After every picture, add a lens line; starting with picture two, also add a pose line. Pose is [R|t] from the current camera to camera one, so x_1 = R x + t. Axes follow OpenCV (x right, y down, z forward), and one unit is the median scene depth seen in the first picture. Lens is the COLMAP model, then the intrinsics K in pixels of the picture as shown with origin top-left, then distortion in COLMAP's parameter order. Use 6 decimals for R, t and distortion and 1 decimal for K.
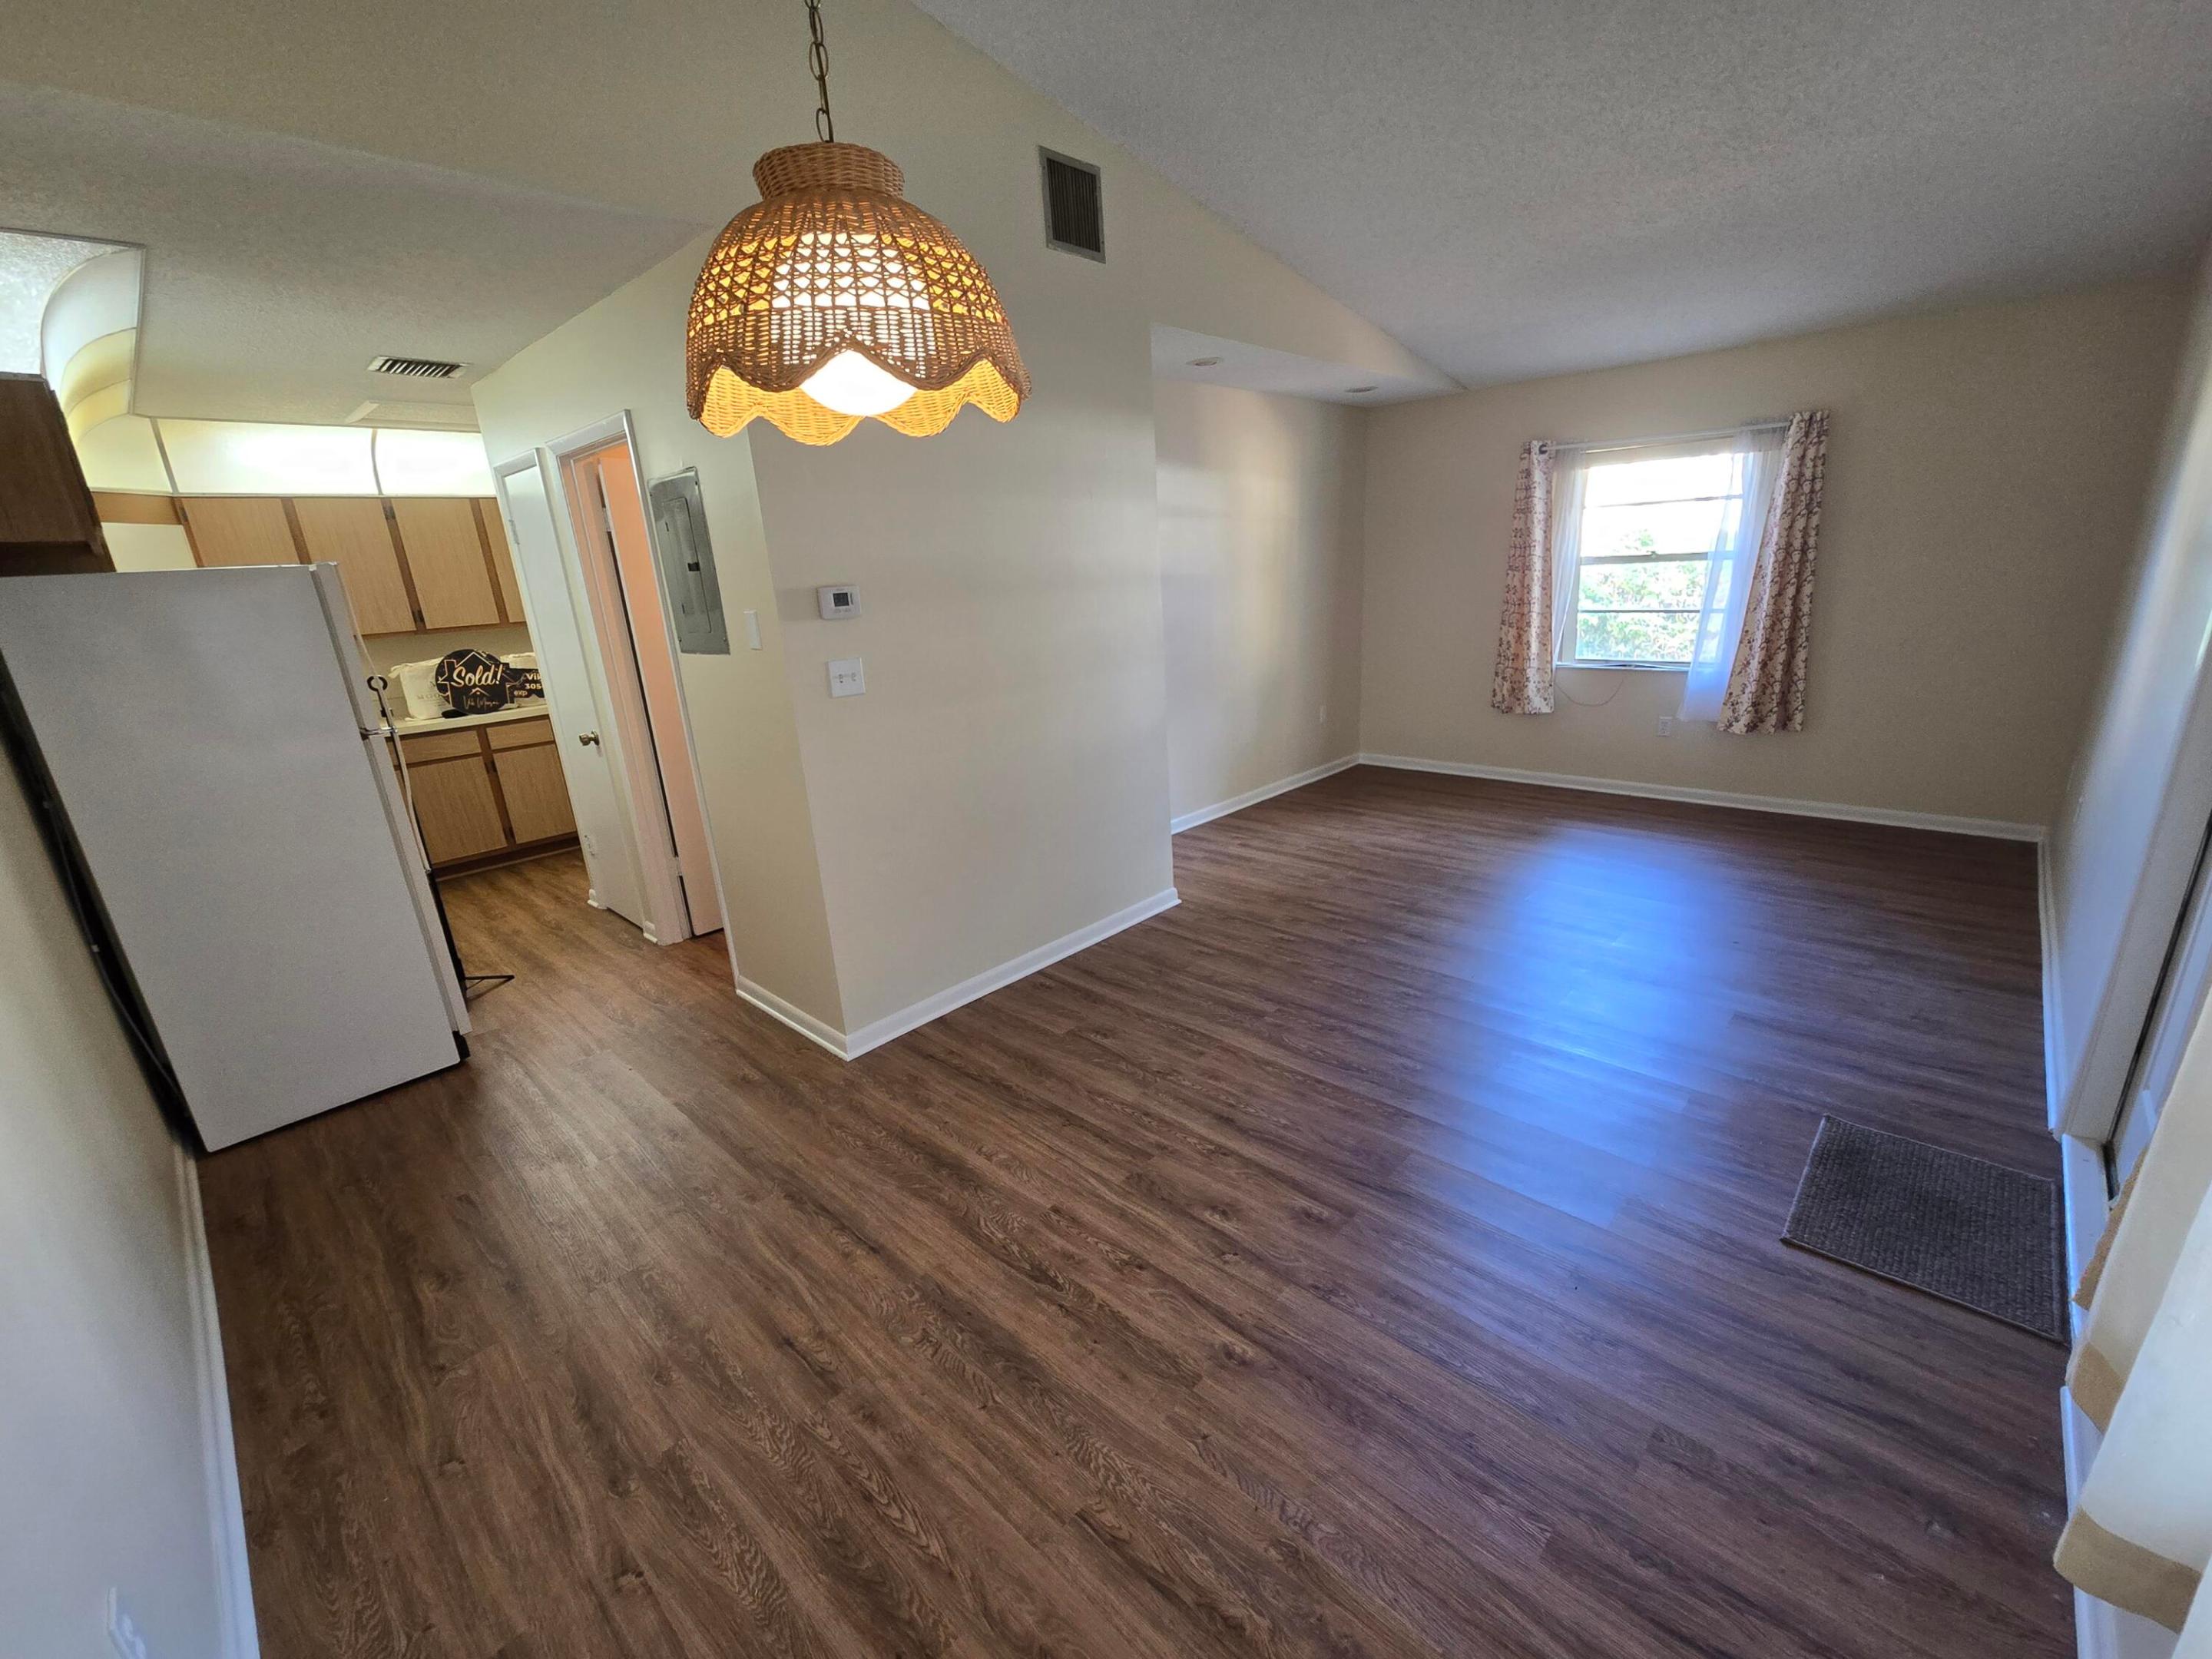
lens RADIAL K [[909.3, 0, 1112.4], [0, 909.3, 838.3], [0, 0, 1]] dist [0.003755, -0.000109]
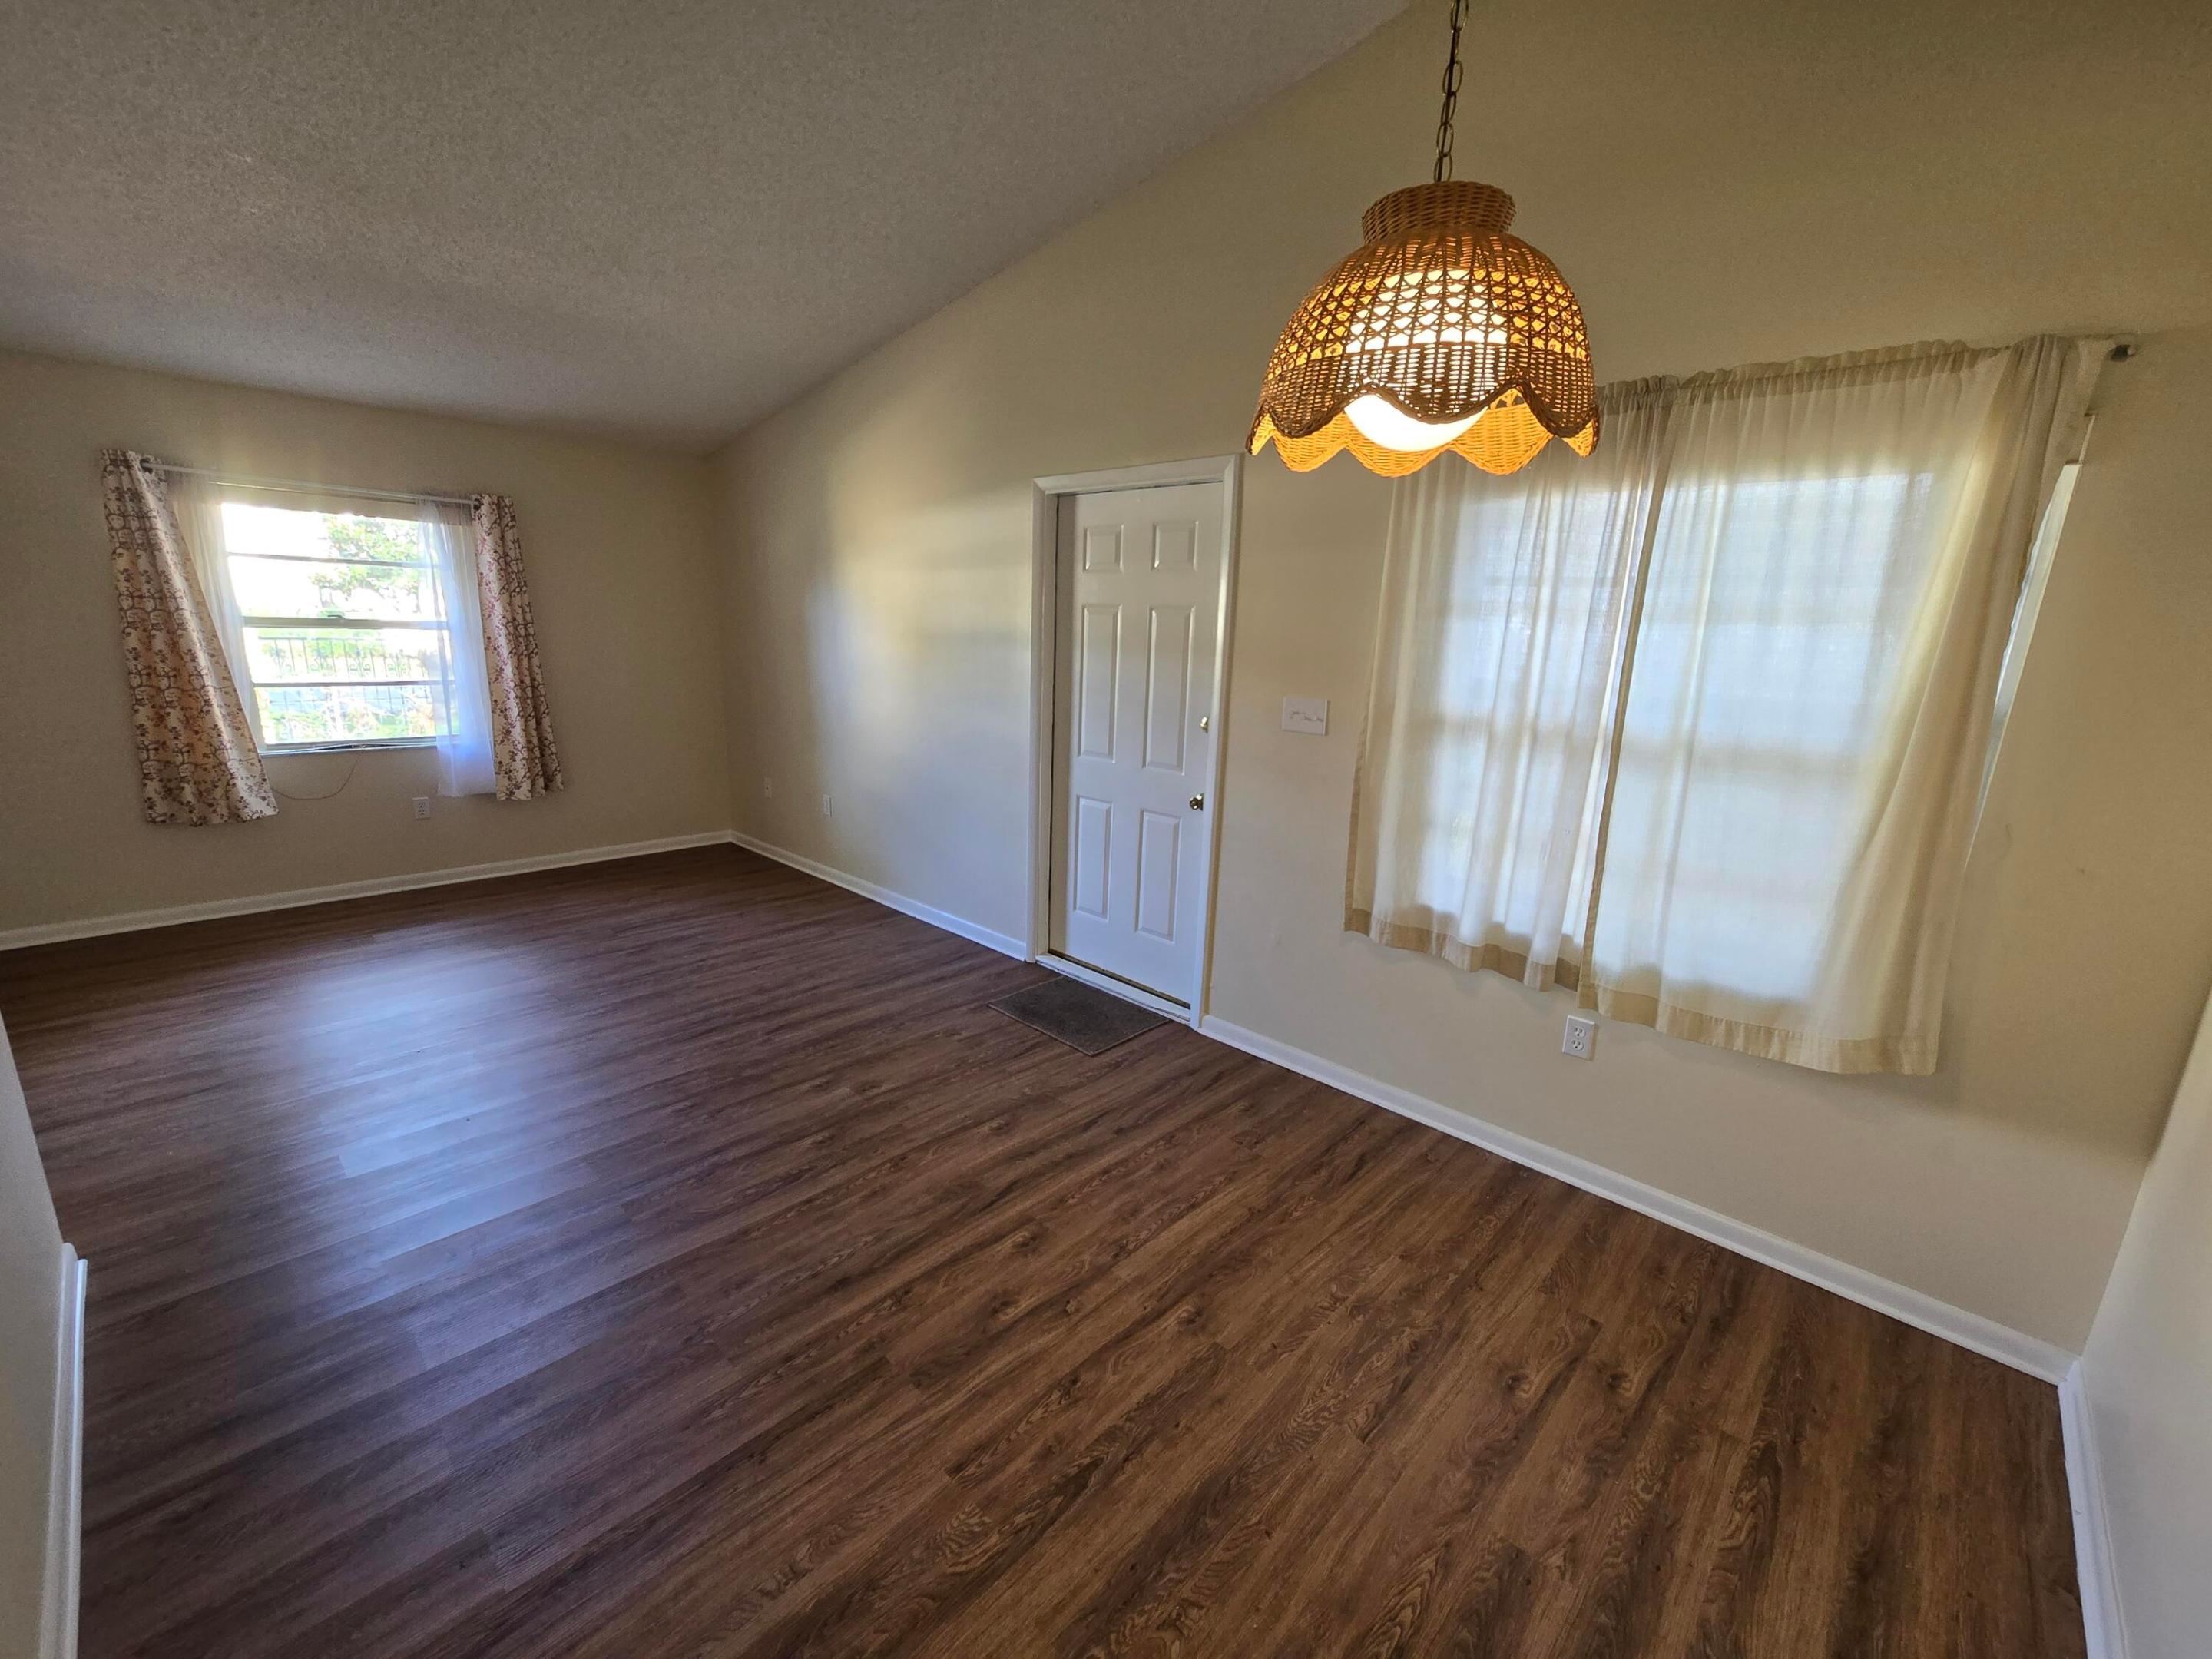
lens RADIAL K [[909.3, 0, 1112.3], [0, 909.3, 836.6], [0, 0, 1]] dist [0.003755, -0.000109]
pose [[0.005341, -0.174649, 0.984616, -0.700190], [0.259841, 0.951051, 0.167286, -0.166311], [-0.965637, 0.254951, 0.050460, 0.720243]]
